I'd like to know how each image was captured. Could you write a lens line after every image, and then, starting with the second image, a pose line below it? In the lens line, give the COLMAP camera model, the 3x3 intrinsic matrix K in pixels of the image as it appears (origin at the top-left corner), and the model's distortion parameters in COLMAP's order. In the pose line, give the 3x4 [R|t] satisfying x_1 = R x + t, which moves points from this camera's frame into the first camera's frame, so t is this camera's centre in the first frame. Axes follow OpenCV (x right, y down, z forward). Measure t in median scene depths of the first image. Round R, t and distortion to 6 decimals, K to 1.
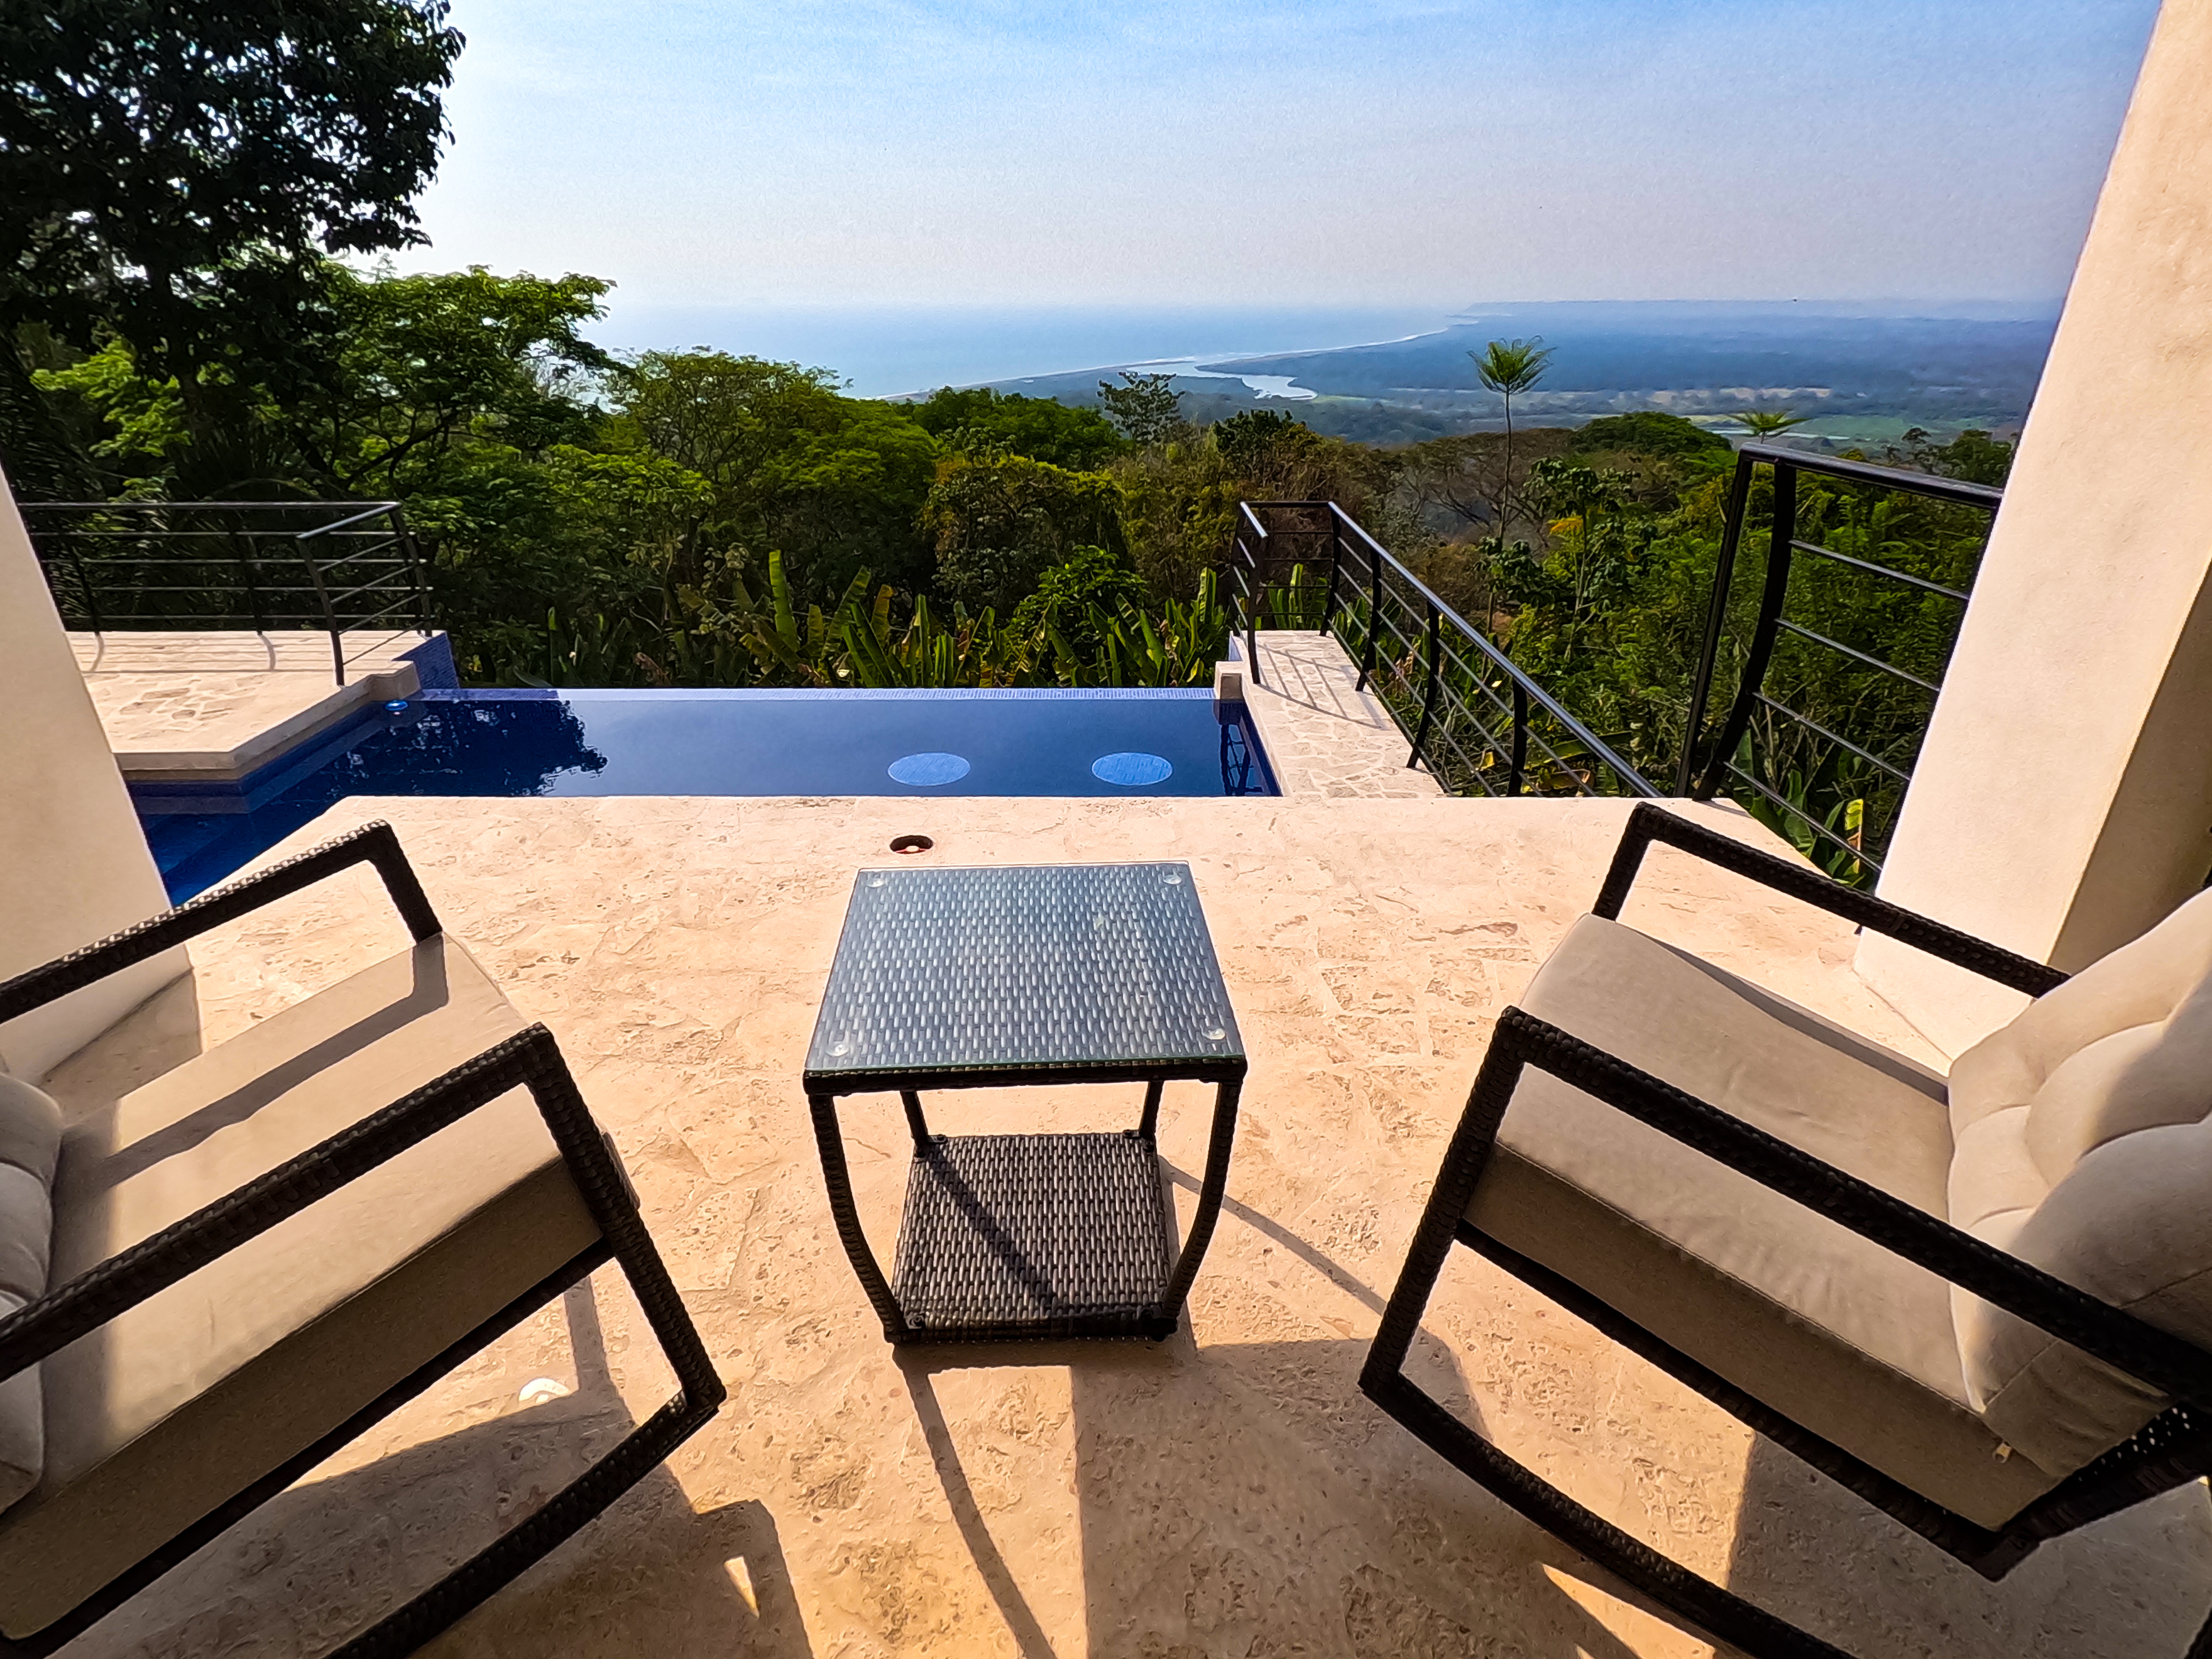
lens RADIAL K [[1157.4, 0, 1107.5], [0, 1157.4, 829.1], [0, 0, 1]] dist [0.013049, -0.009427]
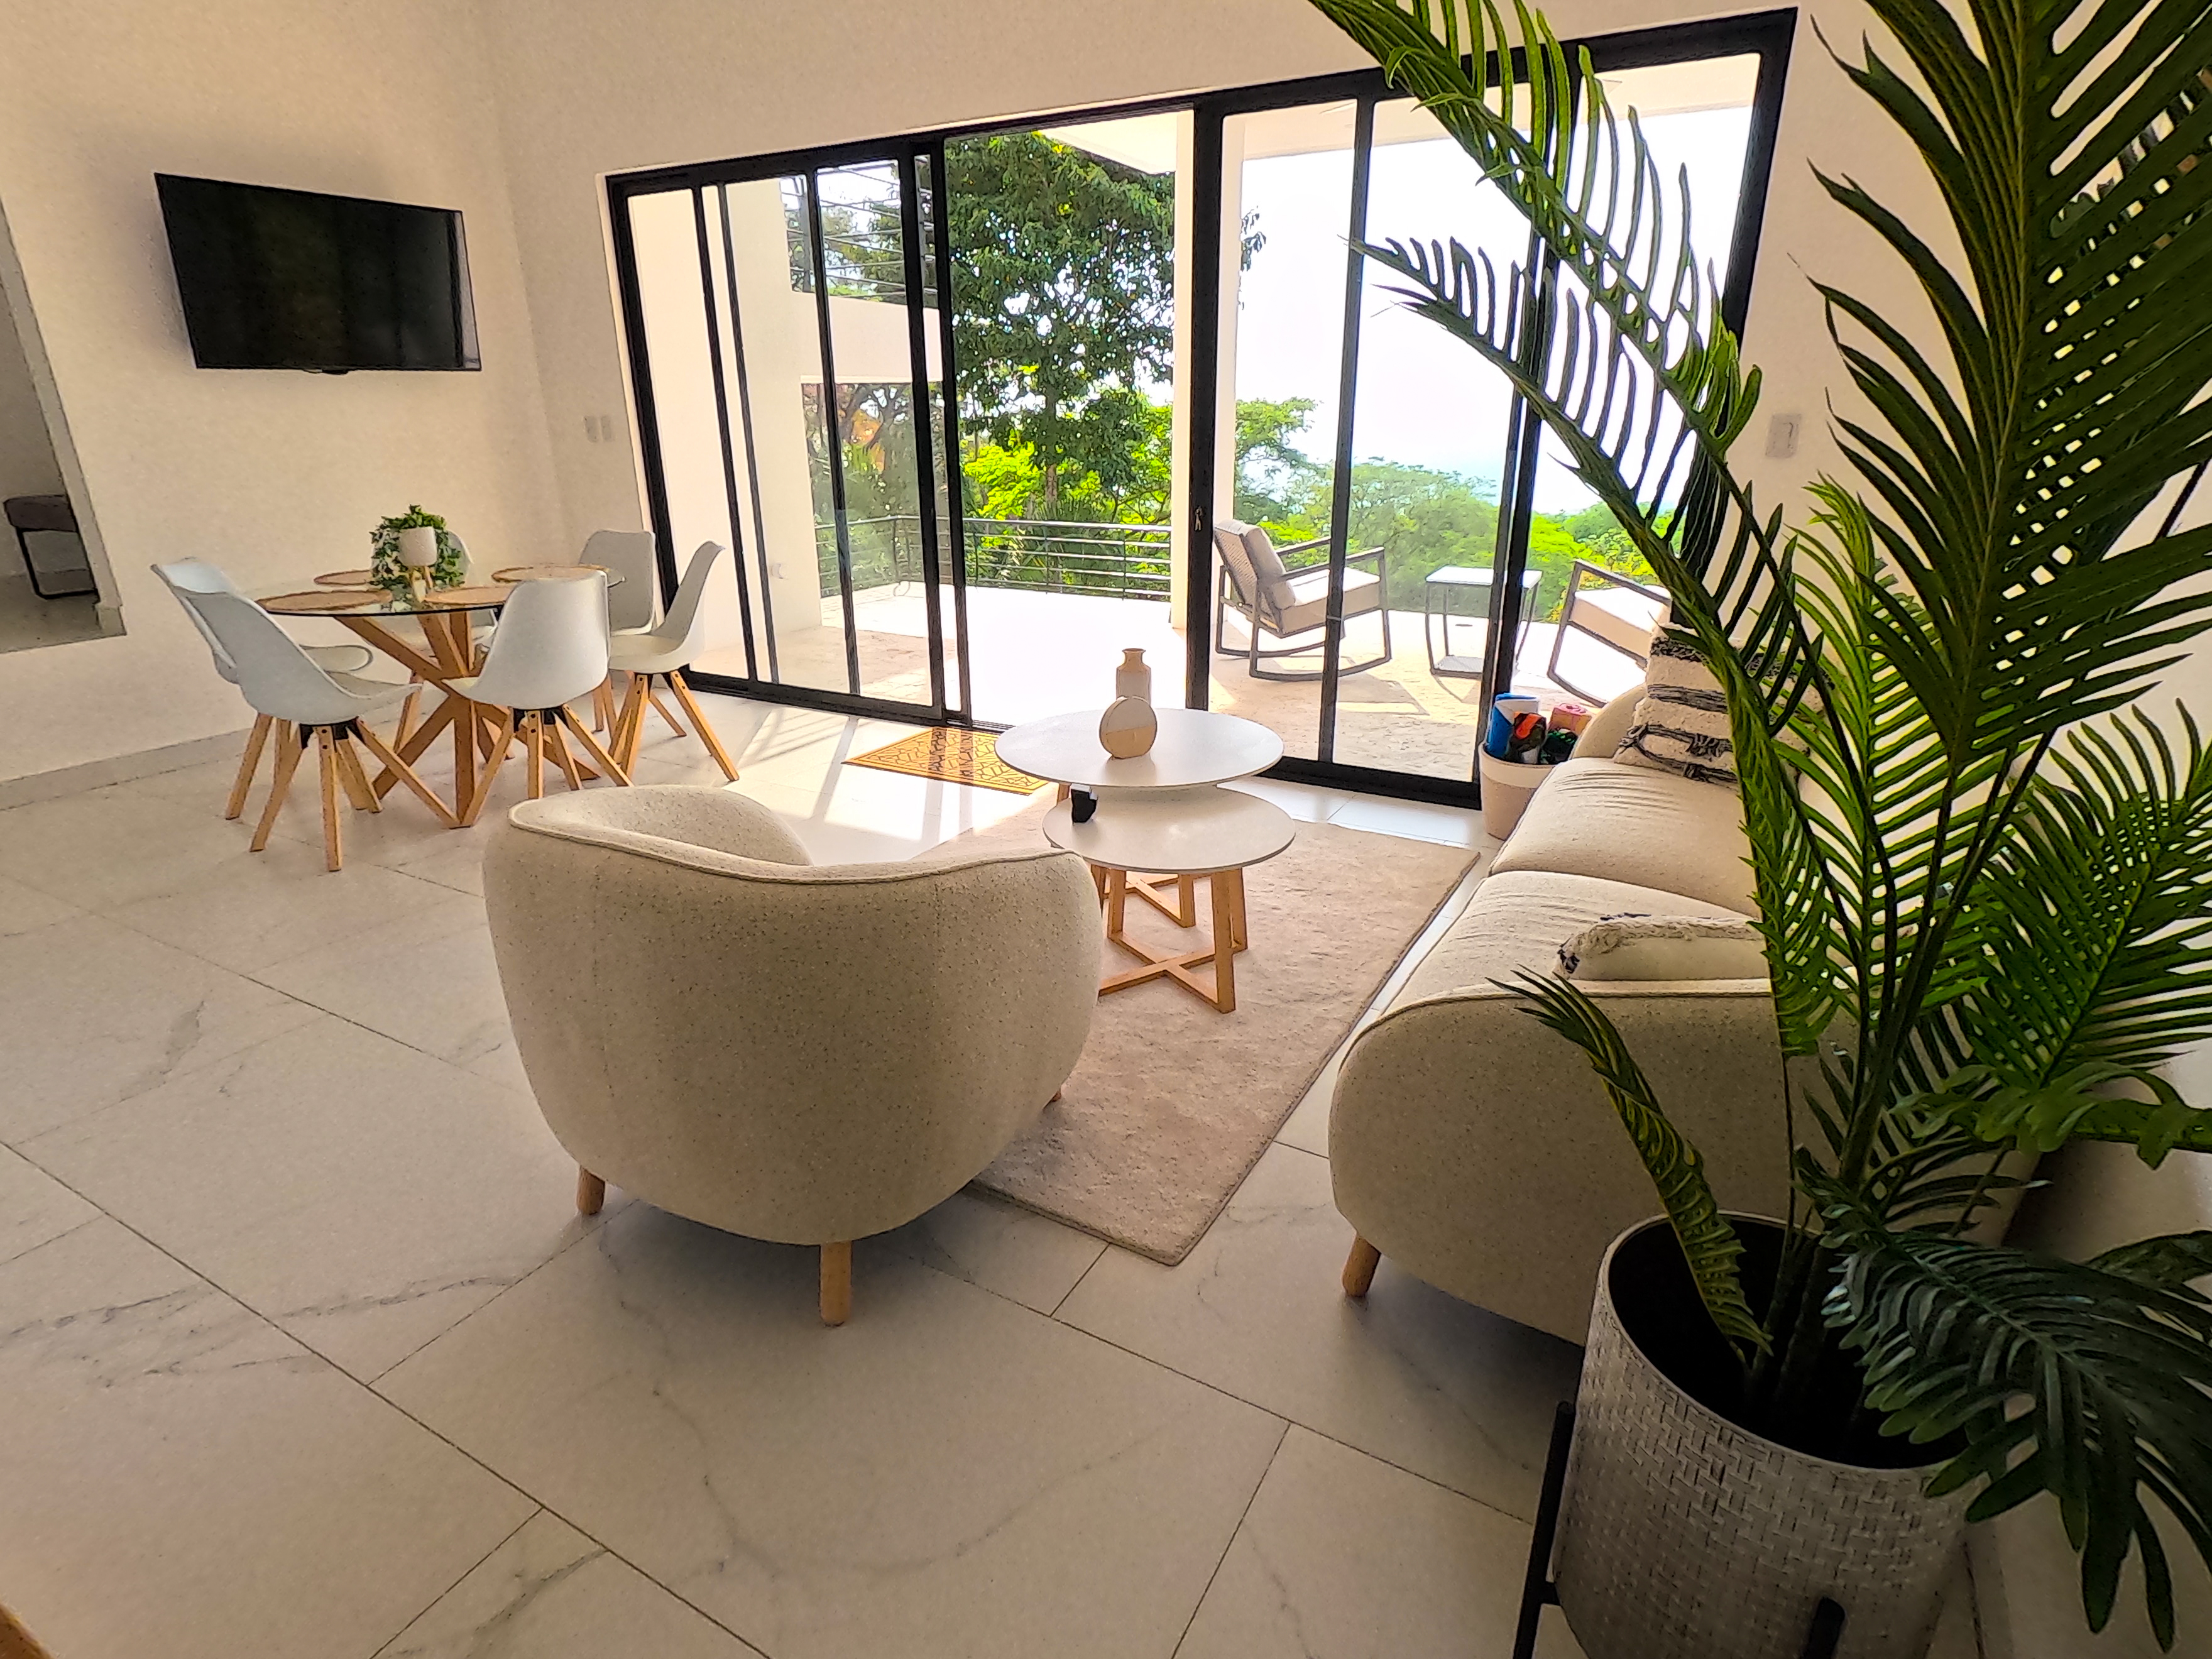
lens RADIAL K [[1157.6, 0, 1109.3], [0, 1157.6, 830.6], [0, 0, 1]] dist [0.017588, -0.014042]
pose [[0.865673, 0.165392, -0.472500, 0.041706], [-0.204707, 0.978280, -0.032614, 0.068694], [0.456843, 0.124957, 0.880727, -0.151009]]
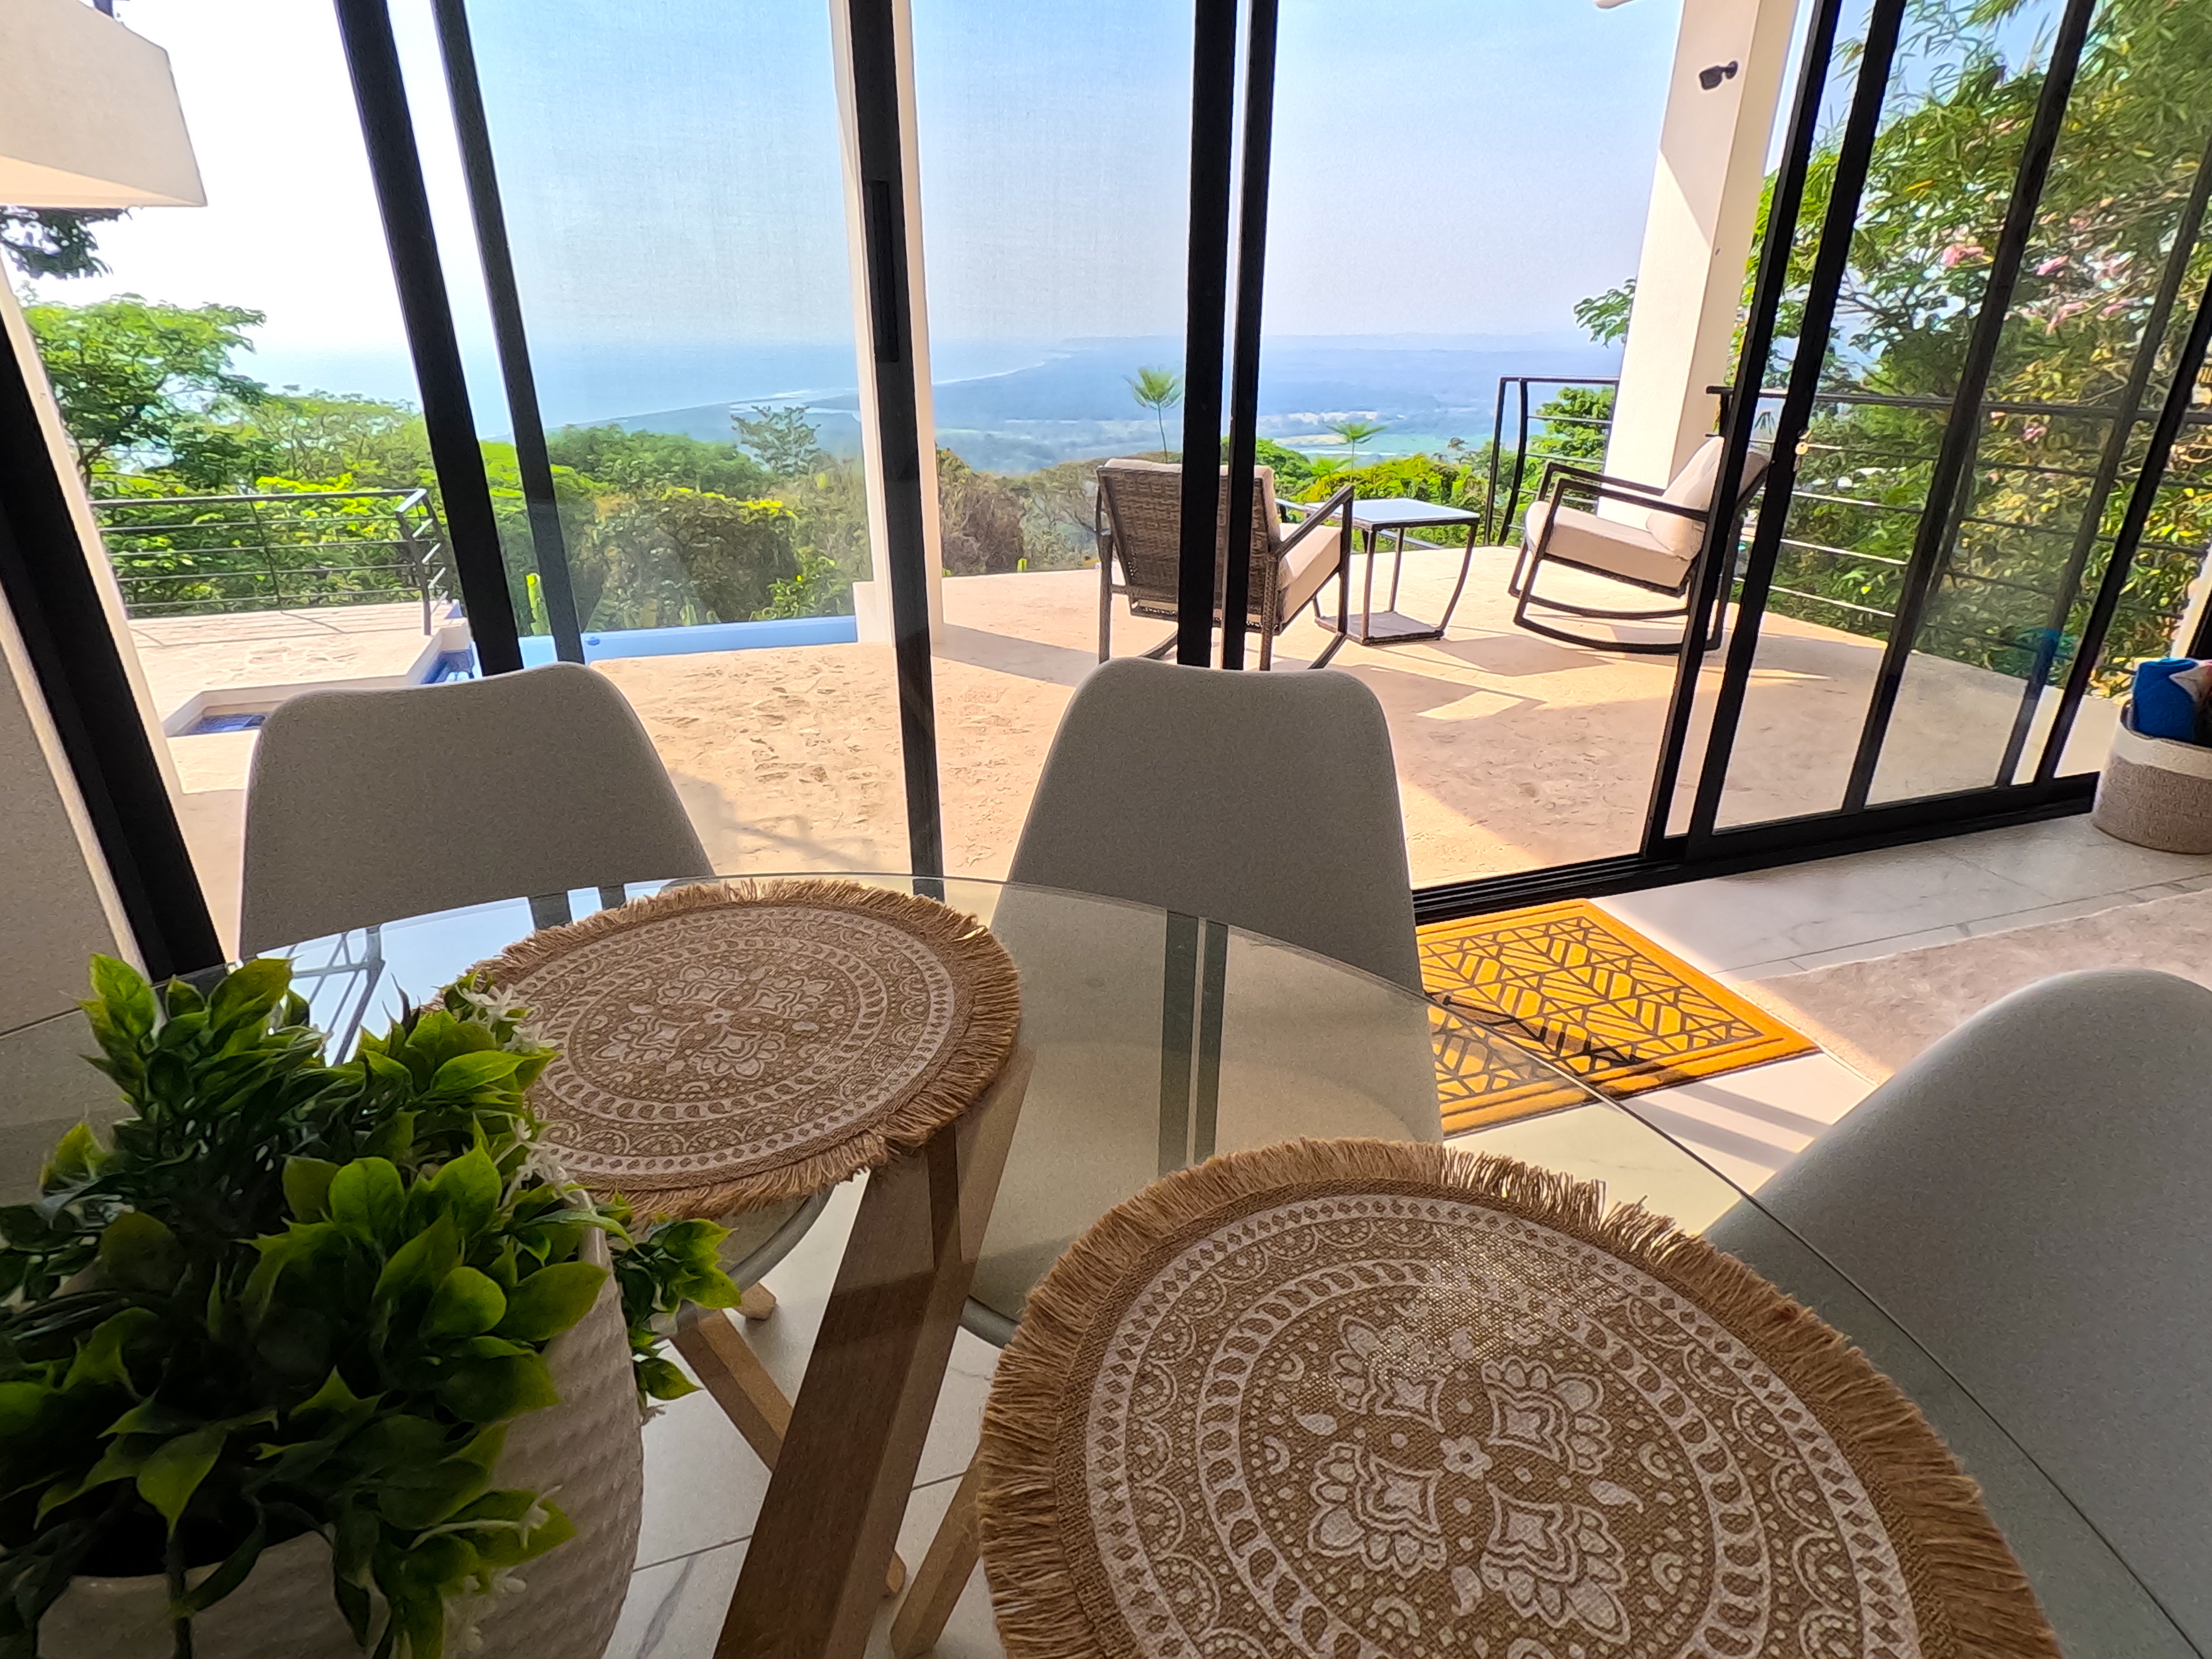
lens RADIAL K [[1160.3, 0, 1103.6], [0, 1160.3, 825.4], [0, 0, 1]] dist [0.006399, -0.000504]
pose [[0.952237, -0.121196, 0.280280, -0.089664], [0.129339, 0.991543, -0.010668, 0.044319], [-0.276617, 0.046409, 0.959859, -0.086786]]
